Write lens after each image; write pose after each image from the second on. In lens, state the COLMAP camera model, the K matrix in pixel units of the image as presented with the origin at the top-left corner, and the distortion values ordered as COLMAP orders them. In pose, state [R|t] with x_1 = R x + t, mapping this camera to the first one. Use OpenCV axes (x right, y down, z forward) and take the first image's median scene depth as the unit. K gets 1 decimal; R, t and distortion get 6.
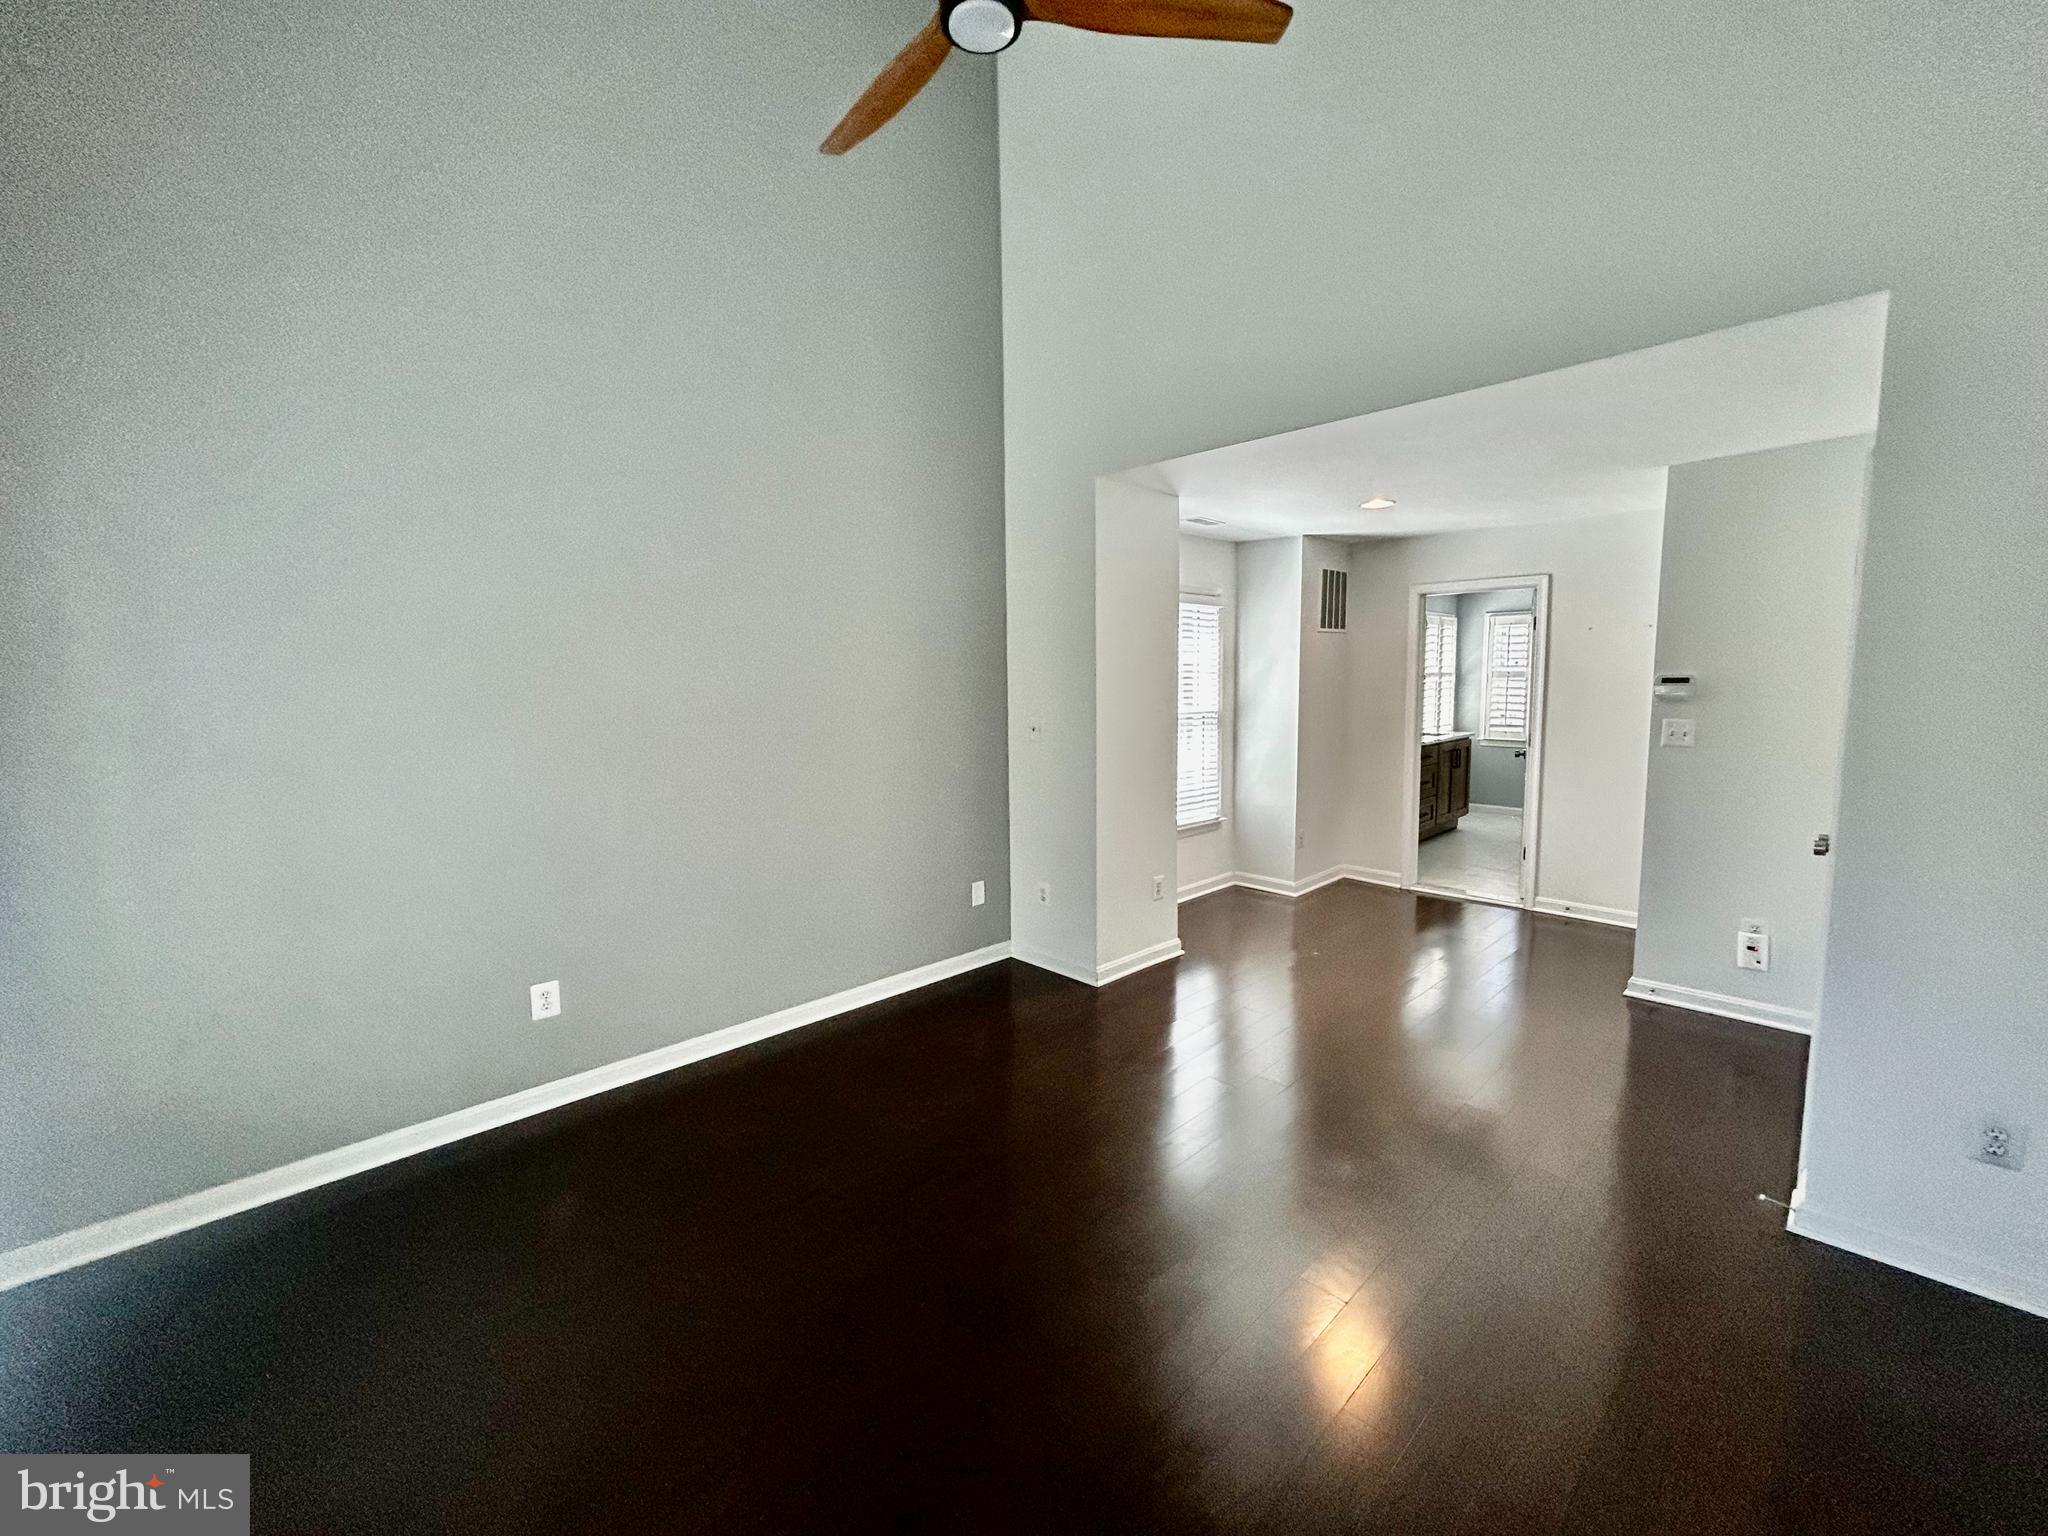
lens RADIAL K [[828.8, 0, 1022.4], [0, 828.8, 767.8], [0, 0, 1]] dist [-0.000963, 0.000286]
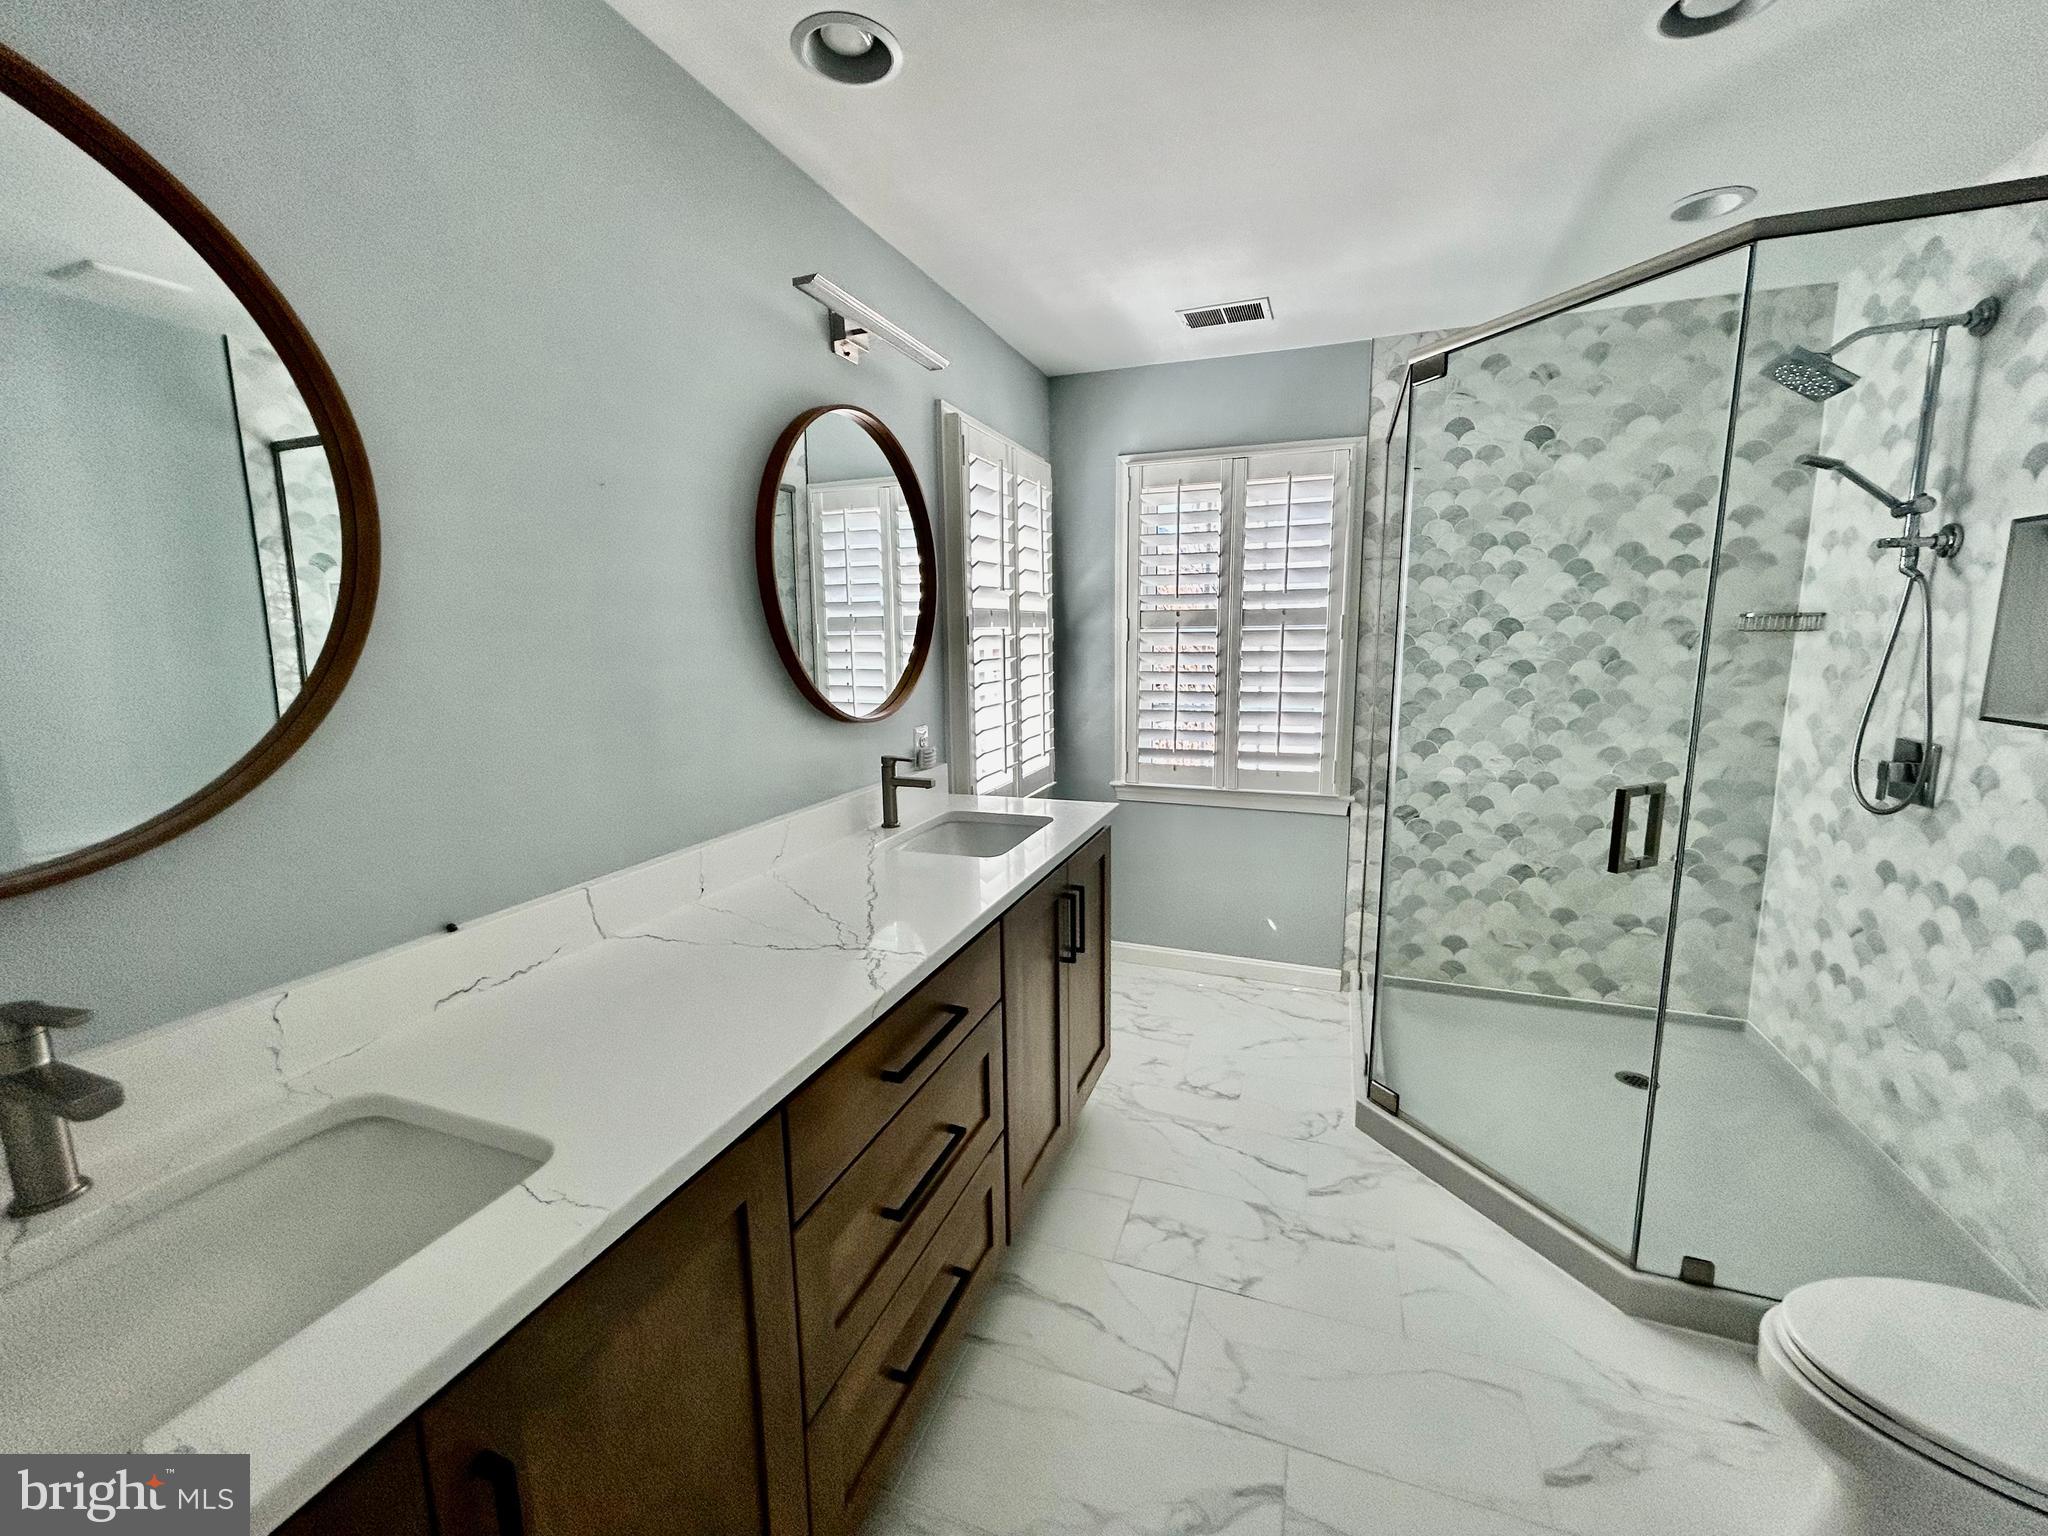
lens RADIAL K [[828.8, 0, 1022.4], [0, 828.8, 767.8], [0, 0, 1]] dist [-0.000963, 0.000286]
pose [[0.906619, -0.075616, 0.415120, 0.360195], [0.054083, 0.996521, 0.063406, -0.072825], [-0.418470, -0.035034, 0.907555, 0.684896]]
